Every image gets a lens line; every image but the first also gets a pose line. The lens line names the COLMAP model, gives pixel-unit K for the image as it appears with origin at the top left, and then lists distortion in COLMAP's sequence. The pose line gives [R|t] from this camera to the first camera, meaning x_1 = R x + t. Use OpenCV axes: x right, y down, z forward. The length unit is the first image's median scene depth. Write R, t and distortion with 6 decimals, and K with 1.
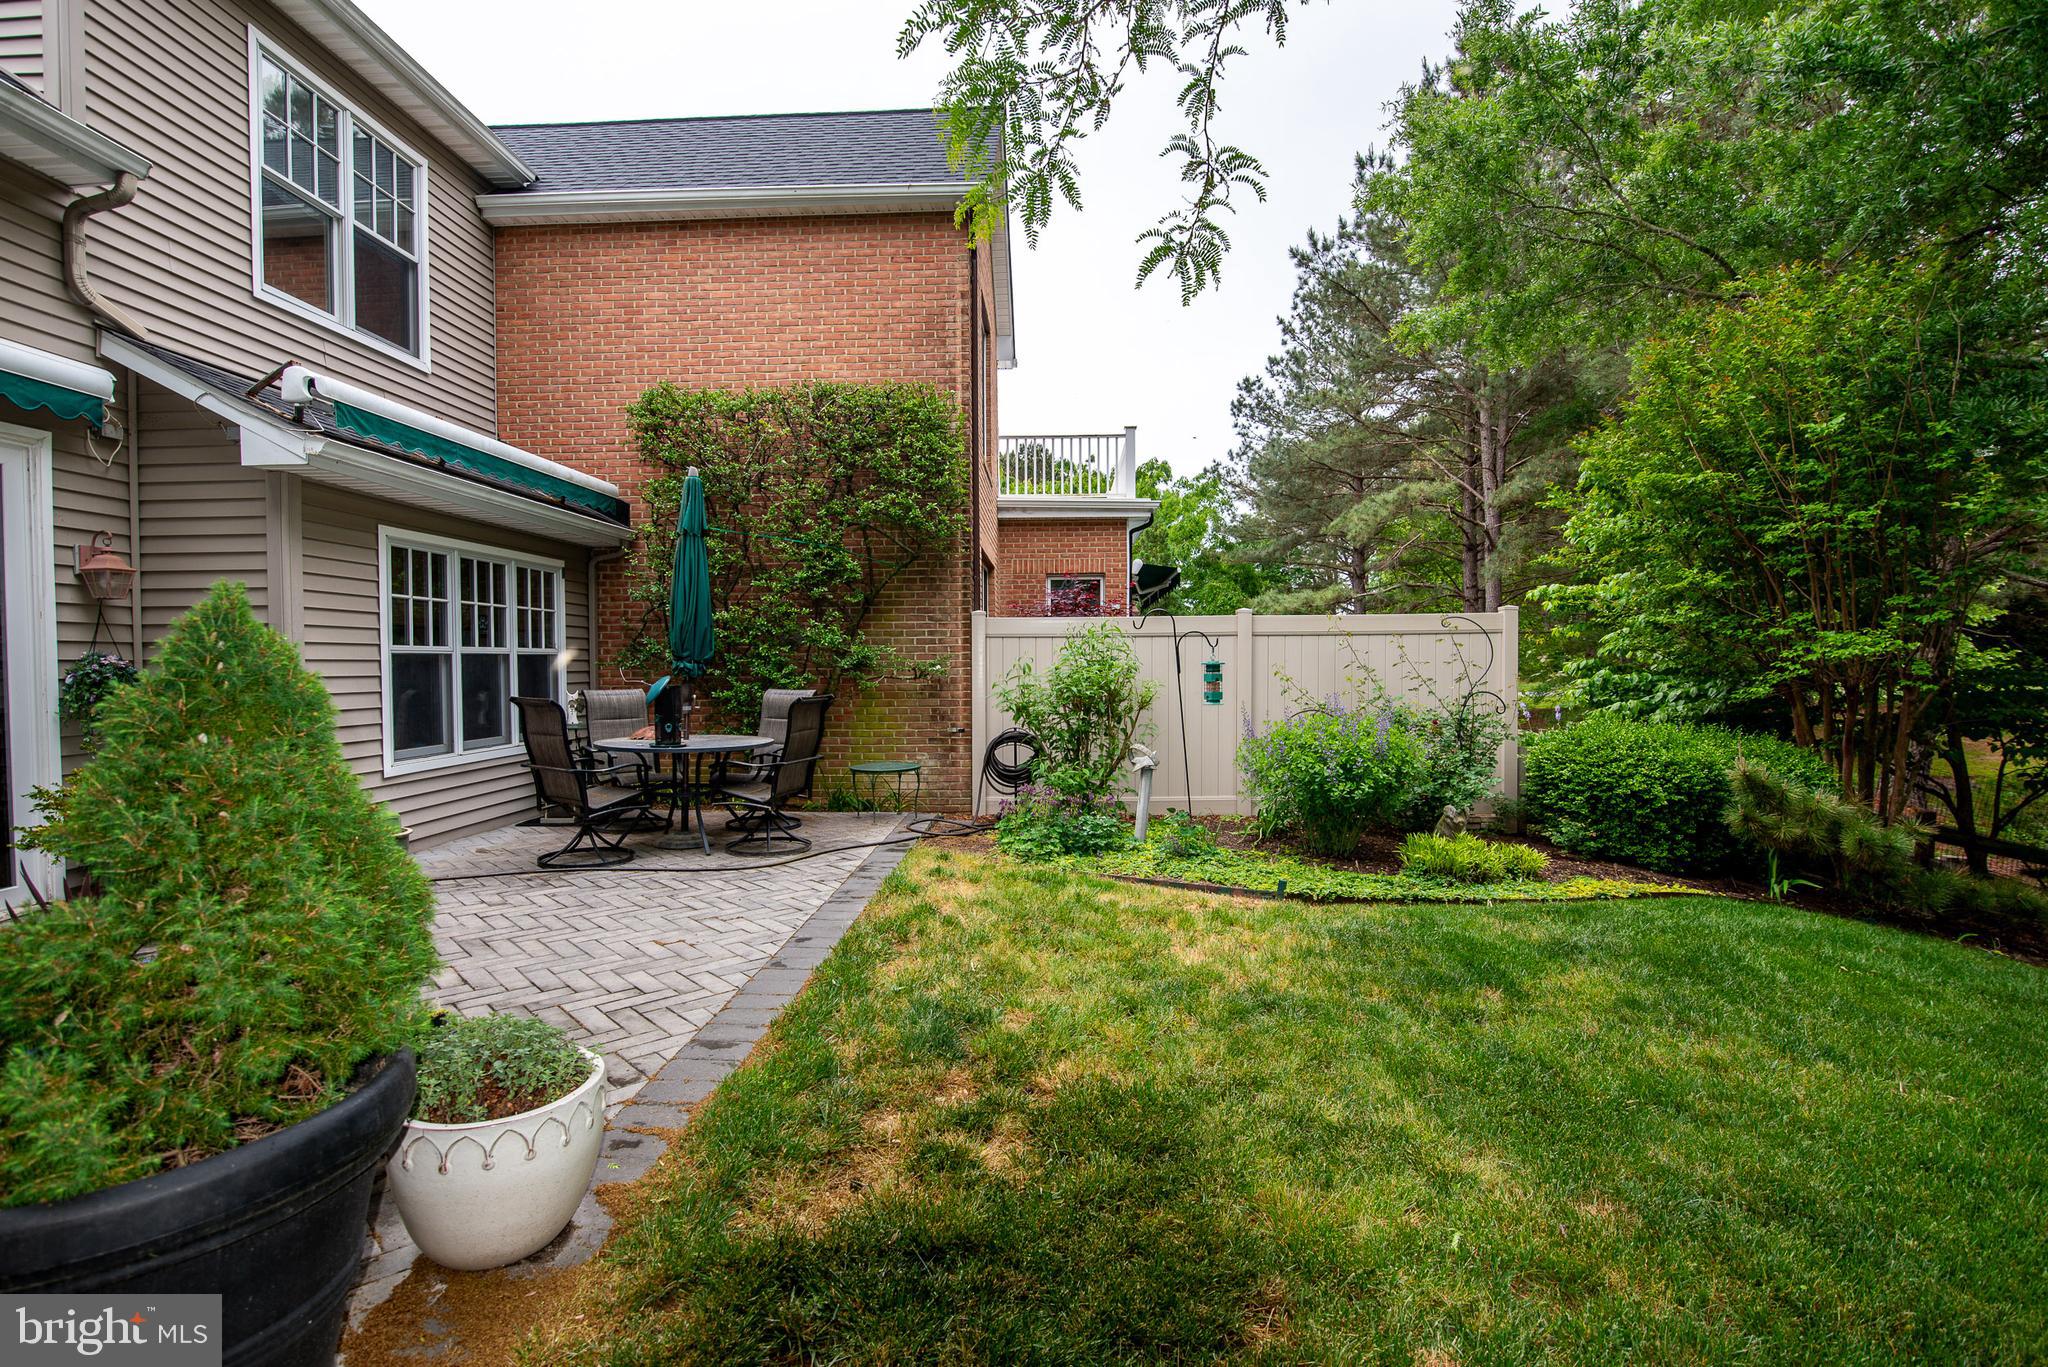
lens RADIAL K [[962.5, 0, 1024.0], [0, 962.5, 683.5], [0, 0, 1]] dist [-0.000617, -0.000567]
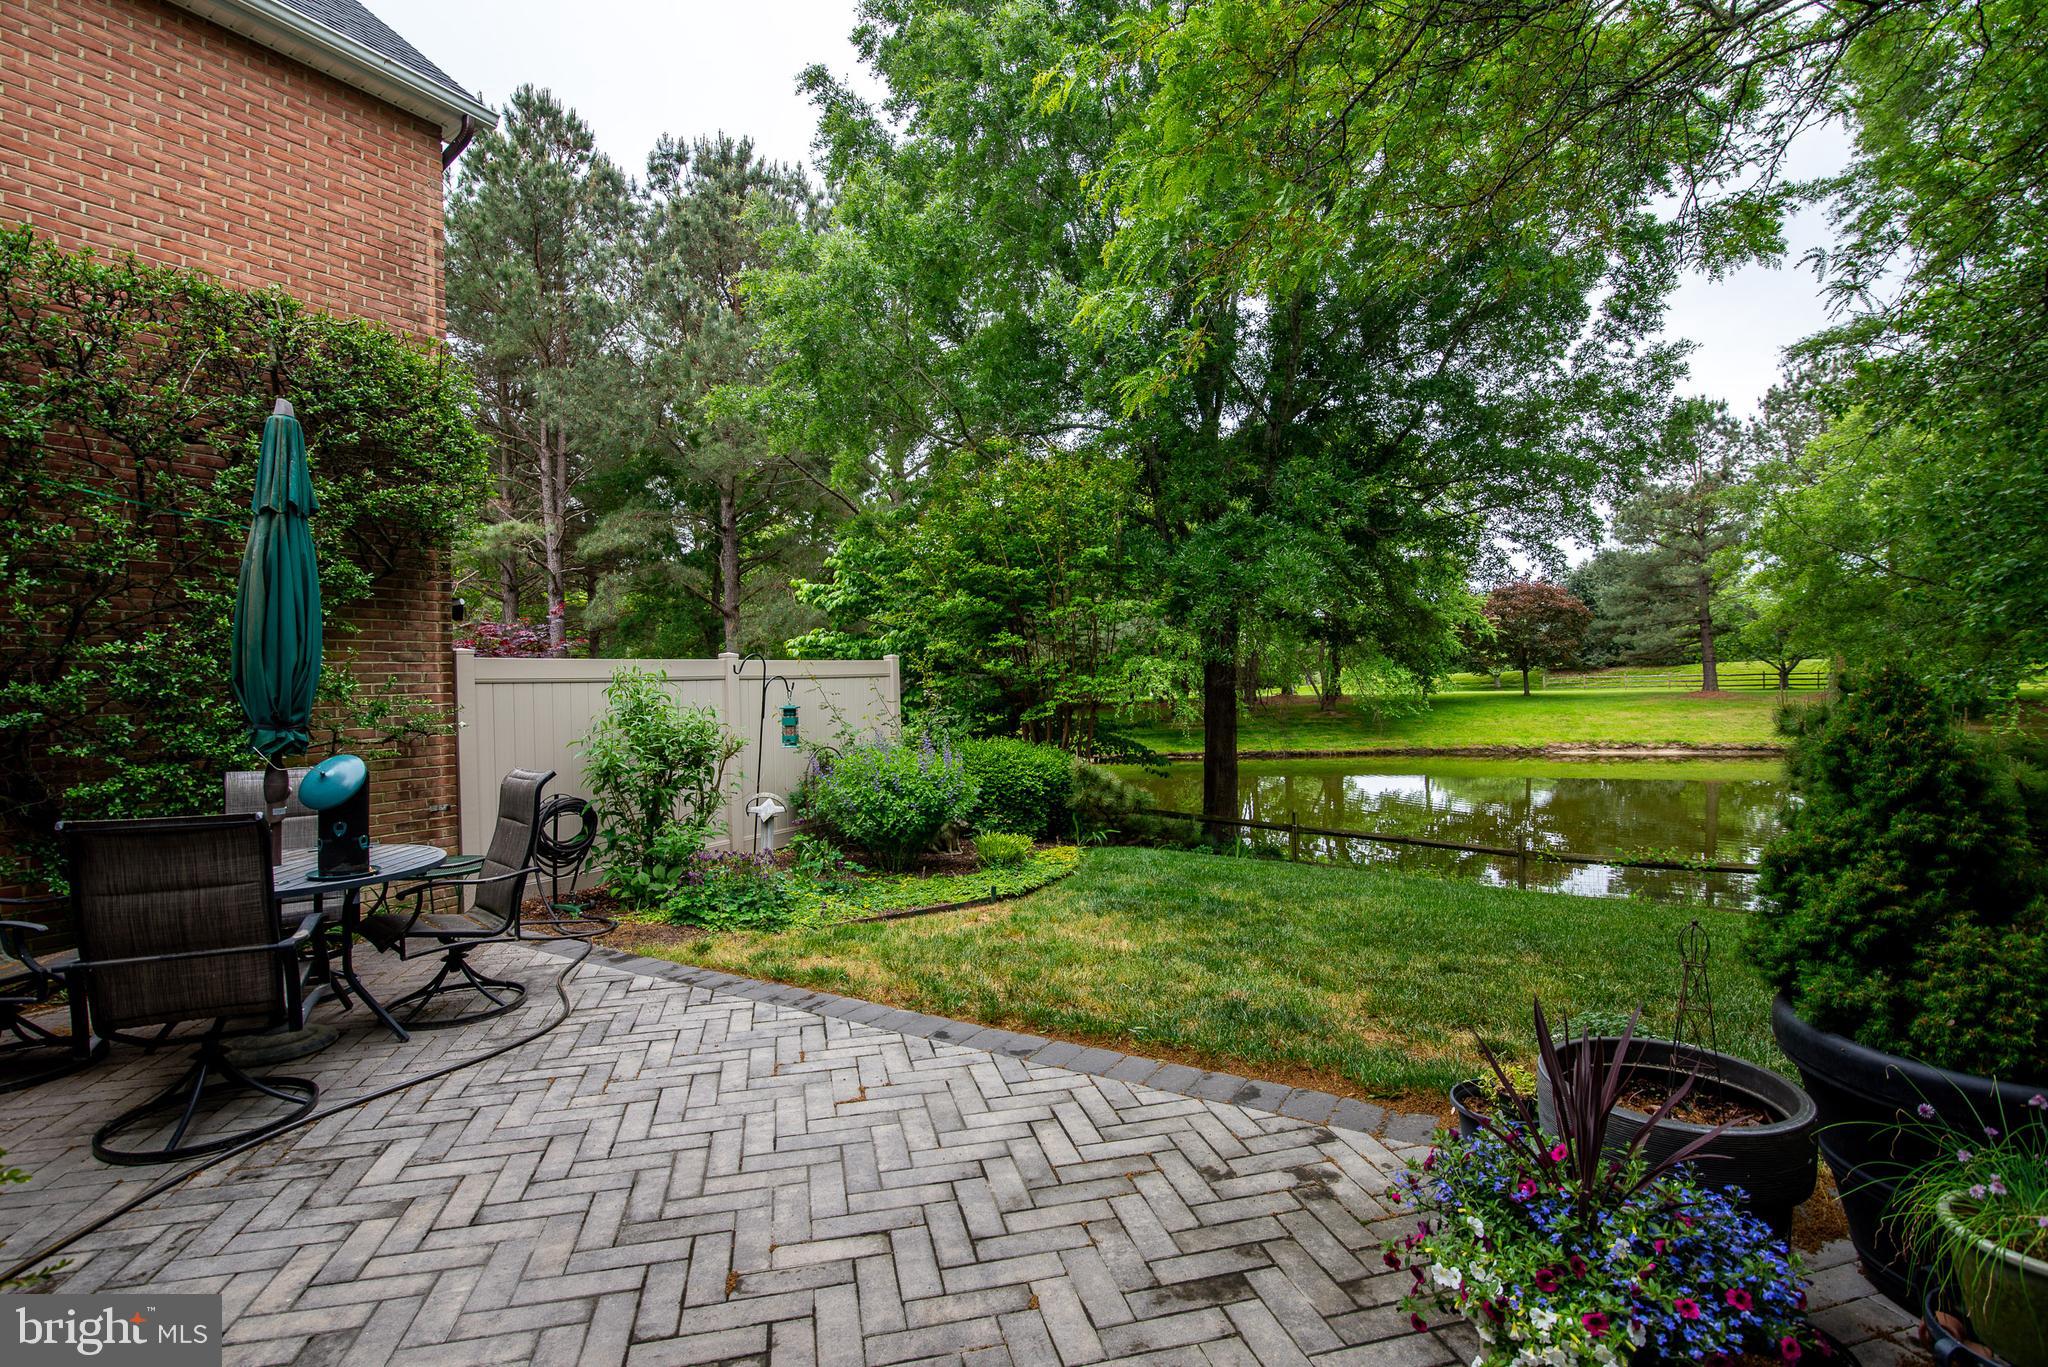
lens RADIAL K [[962.5, 0, 1024.0], [0, 962.5, 683.5], [0, 0, 1]] dist [-0.000617, -0.000567]
pose [[0.478913, -0.005255, 0.877847, -0.505492], [0.045842, 0.998767, -0.019030, -0.013133], [-0.876665, 0.049356, 0.478563, 0.245152]]
